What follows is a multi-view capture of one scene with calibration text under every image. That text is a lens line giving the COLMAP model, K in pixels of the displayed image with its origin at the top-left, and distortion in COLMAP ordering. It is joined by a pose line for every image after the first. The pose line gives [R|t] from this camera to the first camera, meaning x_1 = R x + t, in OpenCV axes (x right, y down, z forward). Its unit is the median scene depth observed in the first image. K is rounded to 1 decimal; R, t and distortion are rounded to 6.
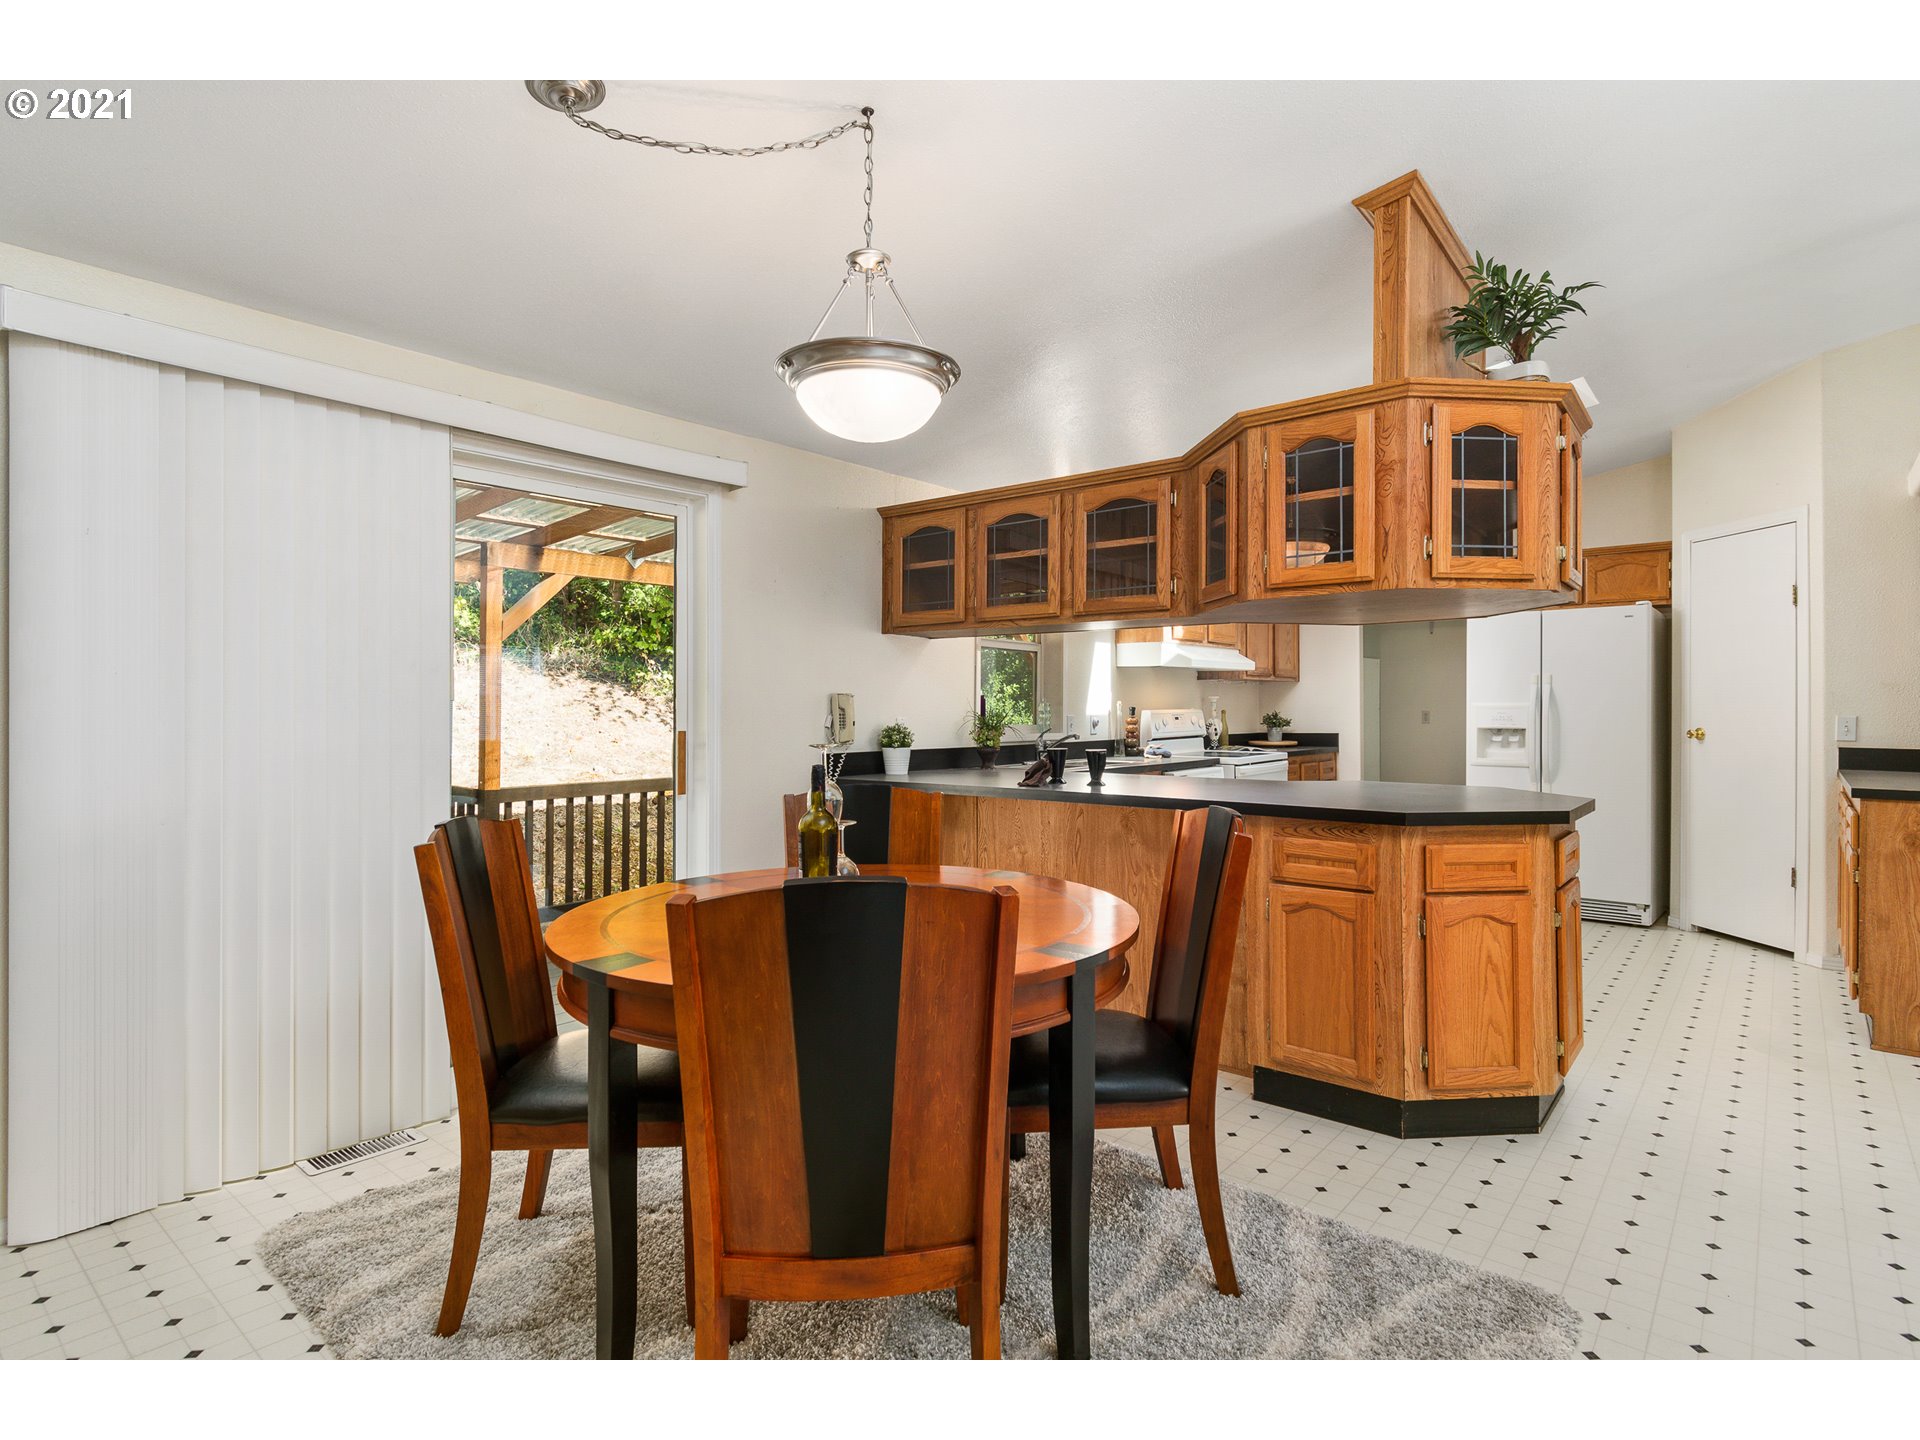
lens RADIAL K [[1019.6, 0, 943.5], [0, 1019.6, 709.3], [0, 0, 1]] dist [0.023574, -0.000834]
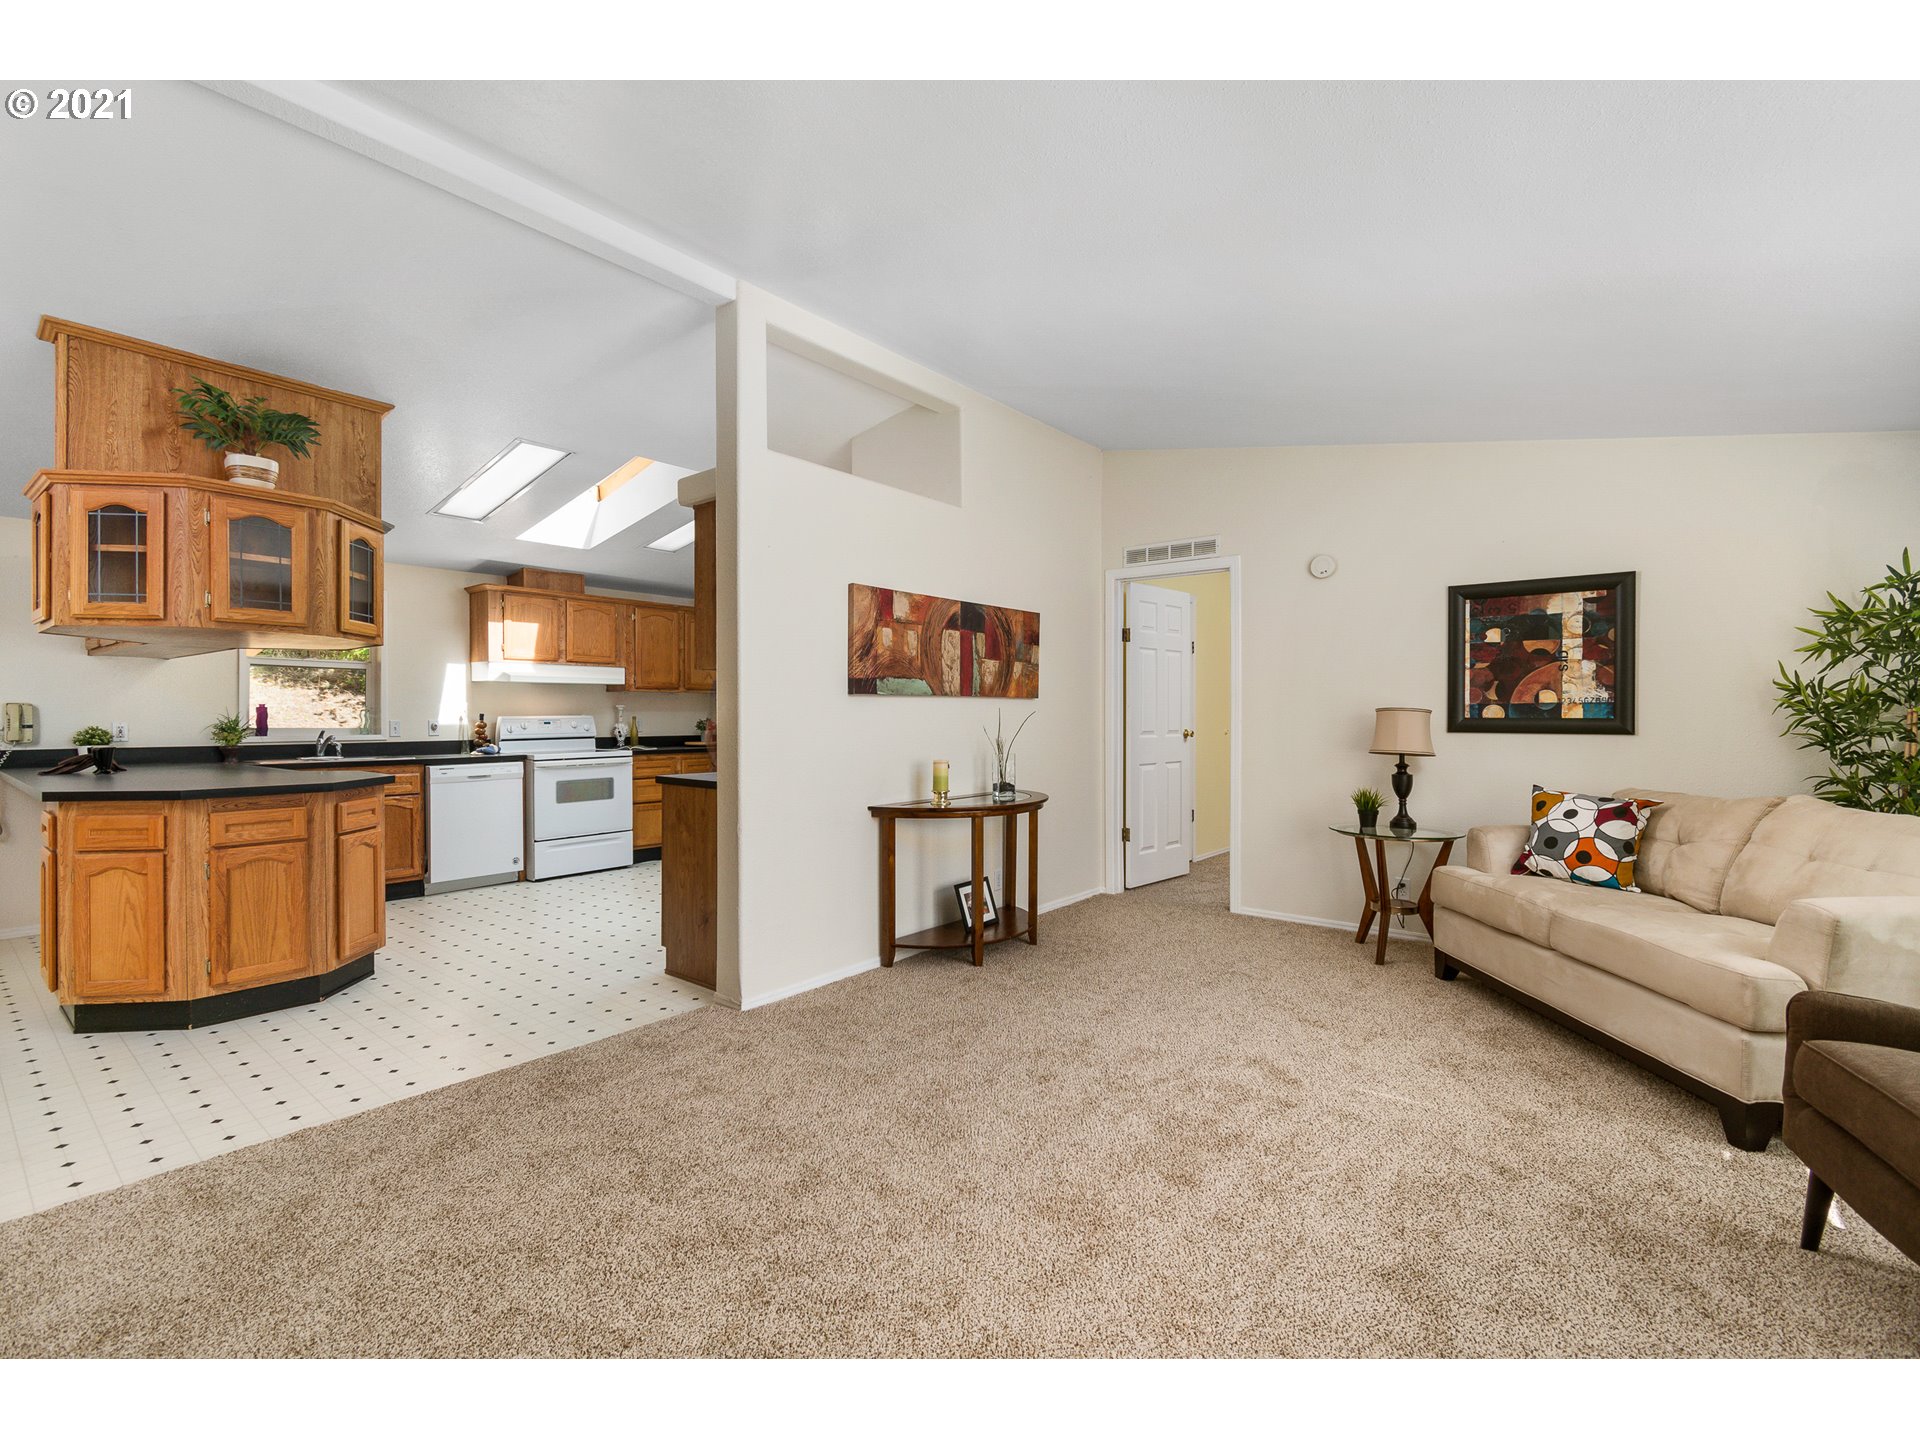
lens RADIAL K [[876.8, 0, 971.9], [0, 876.8, 716.9], [0, 0, 1]] dist [0.000962, -0.000577]
pose [[0.999938, 0.004453, 0.010233, 0.829485], [-0.004453, 0.999990, 0.000007, -0.001217], [-0.010233, -0.000053, 0.999948, -0.082553]]
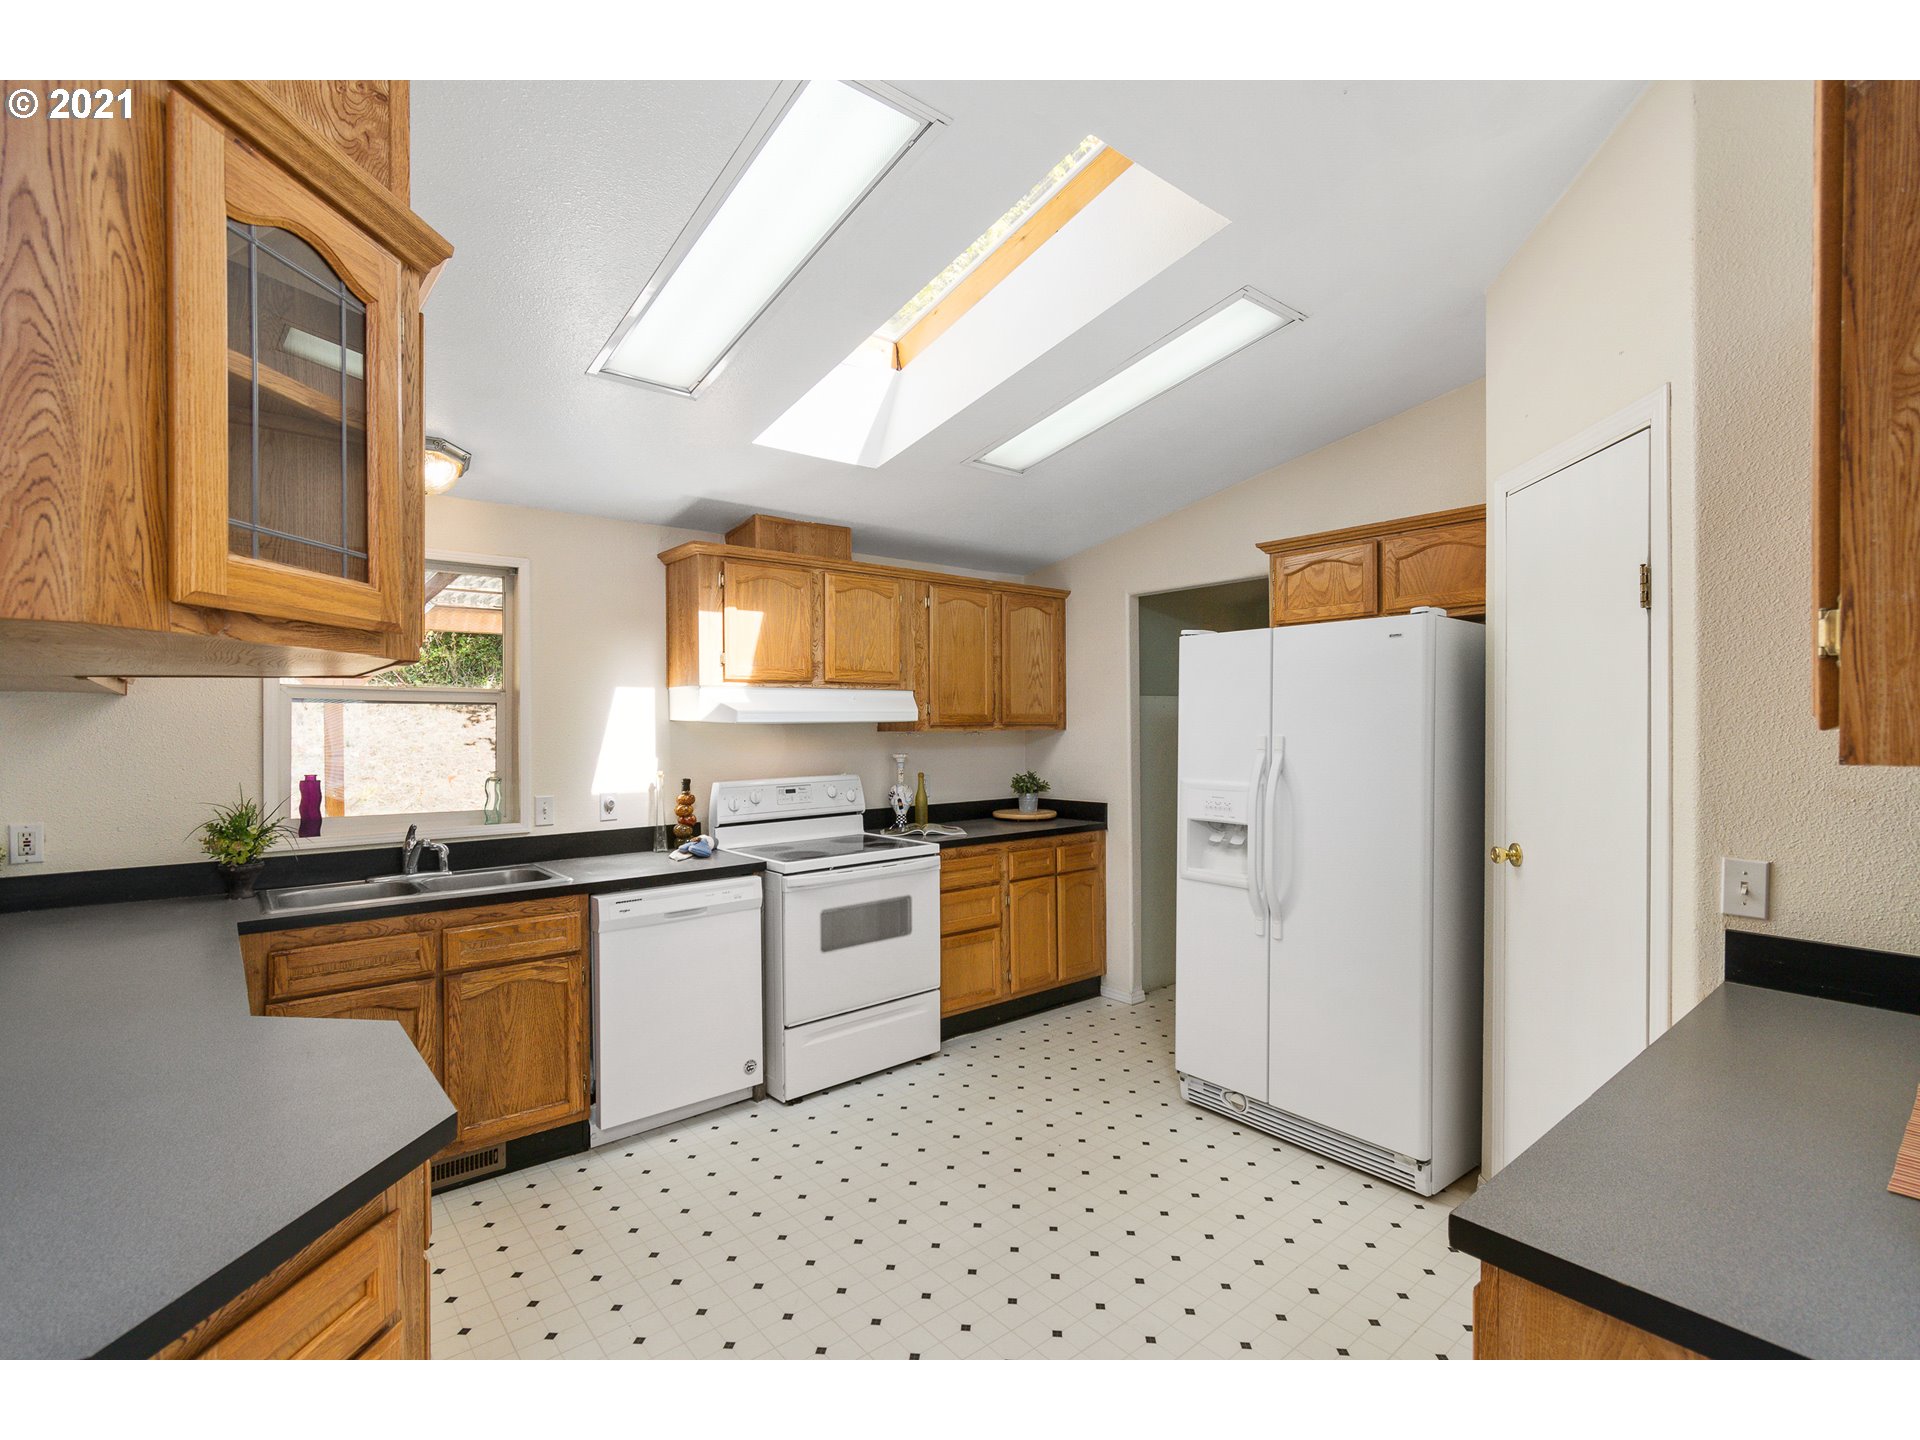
lens RADIAL K [[876.8, 0, 952.1], [0, 876.8, 717.2], [0, 0, 1]] dist [0.000962, -0.000577]
pose [[0.983166, -0.003897, -0.182674, 0.506782], [0.002709, 0.999974, -0.006752, -0.042896], [0.182696, 0.006144, 0.983150, 0.478237]]
